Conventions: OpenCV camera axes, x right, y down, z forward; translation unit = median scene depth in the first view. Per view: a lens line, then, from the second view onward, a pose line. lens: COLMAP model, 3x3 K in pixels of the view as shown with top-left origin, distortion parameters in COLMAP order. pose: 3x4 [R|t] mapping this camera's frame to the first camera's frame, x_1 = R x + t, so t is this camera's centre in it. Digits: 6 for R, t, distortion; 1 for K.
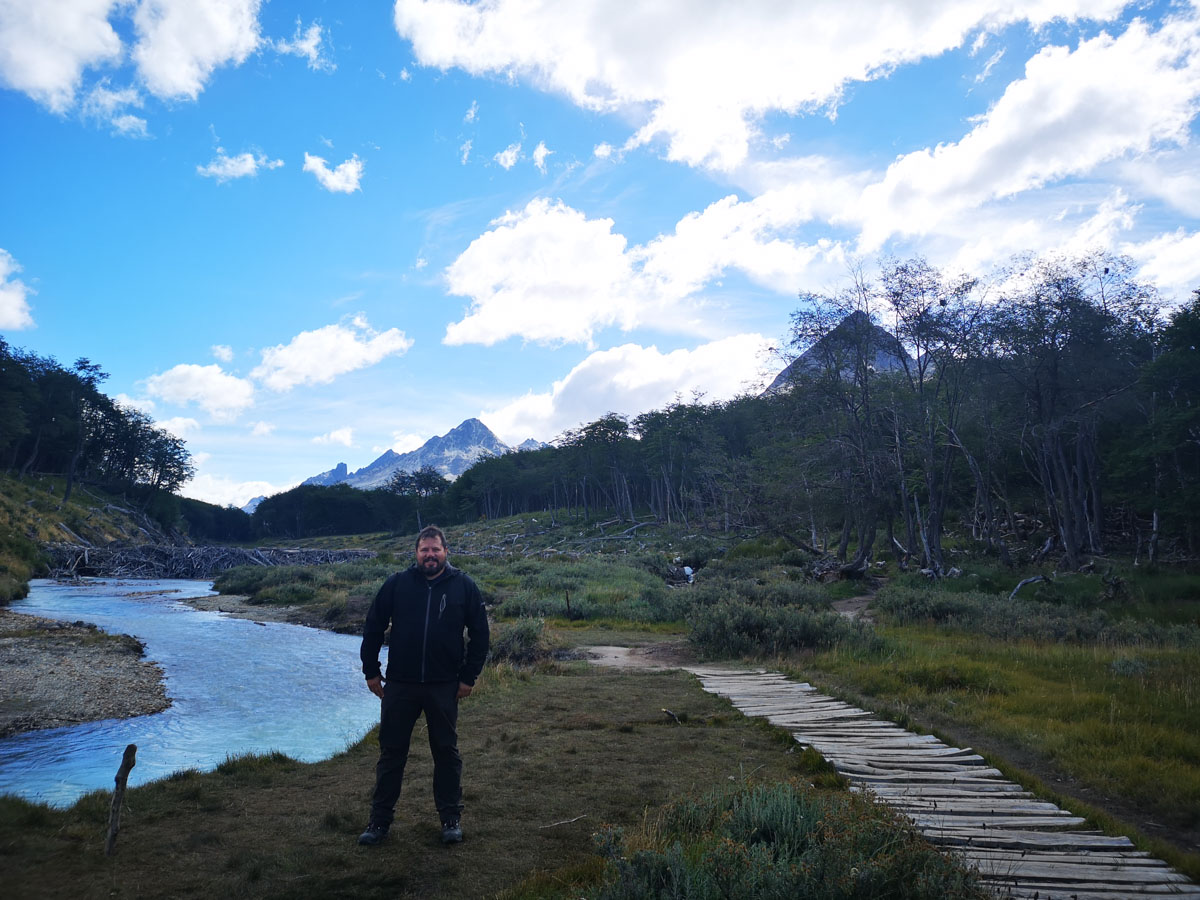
lens RADIAL K [[953.0, 0, 618.9], [0, 953.0, 446.9], [0, 0, 1]] dist [0.065569, -0.065434]
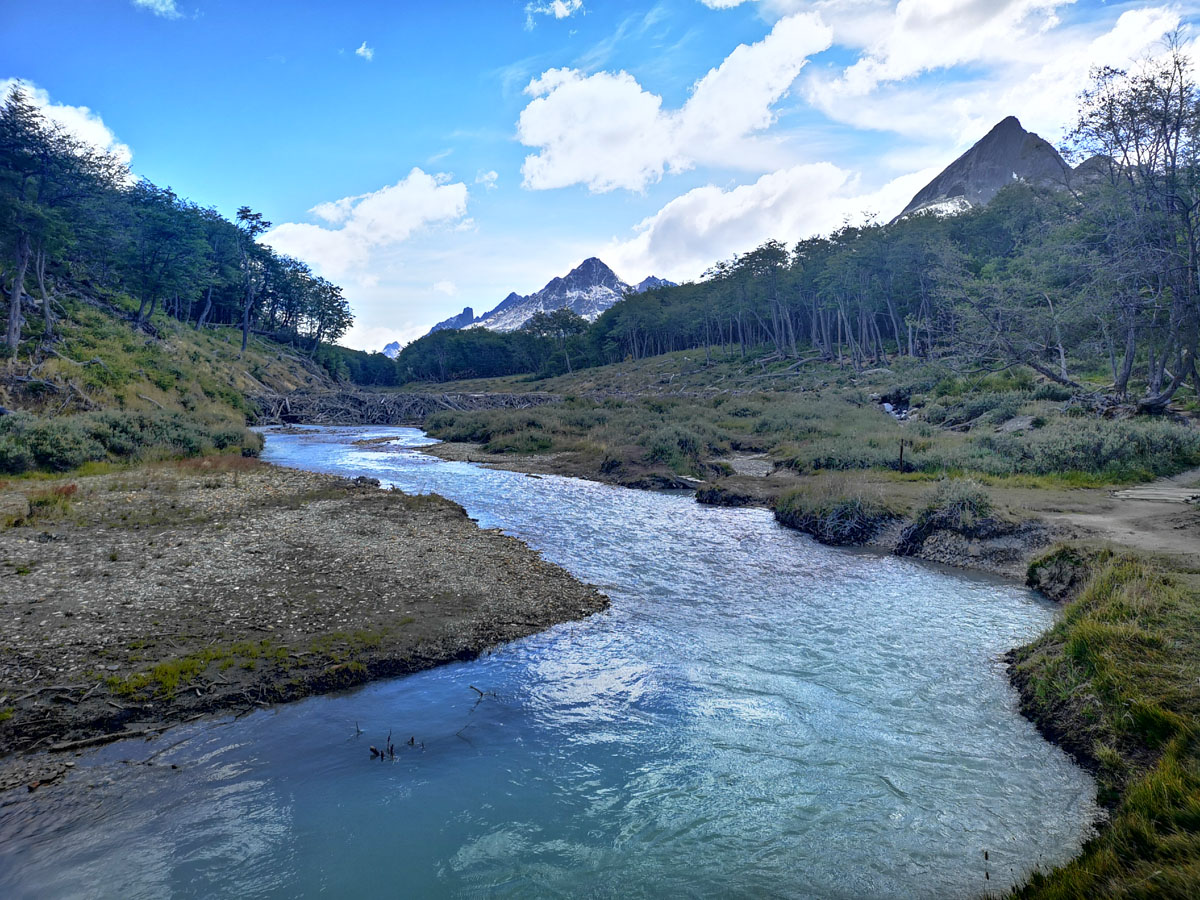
lens RADIAL K [[953.0, 0, 601.3], [0, 953.0, 460.2], [0, 0, 1]] dist [0.065569, -0.065434]
pose [[0.988980, -0.011288, -0.147617, -0.037896], [0.037937, 0.983119, 0.178989, 0.001664], [0.143105, -0.182617, 0.972714, 0.027552]]
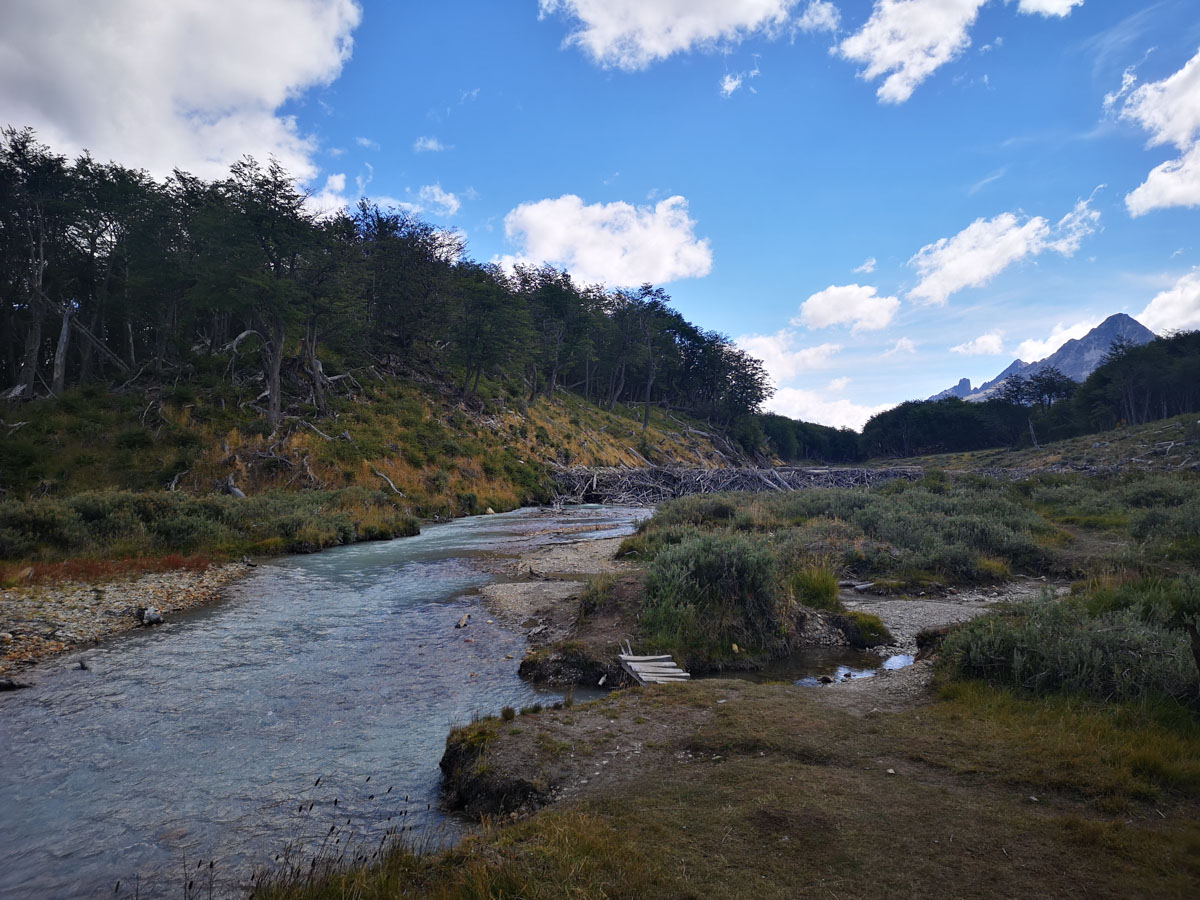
lens RADIAL K [[953.0, 0, 572.5], [0, 953.0, 456.5], [0, 0, 1]] dist [0.065569, -0.065434]
pose [[0.782141, -0.033144, -0.622219, -0.005181], [0.090649, 0.994013, 0.060999, 0.016524], [0.616472, -0.104113, 0.780463, 0.143440]]
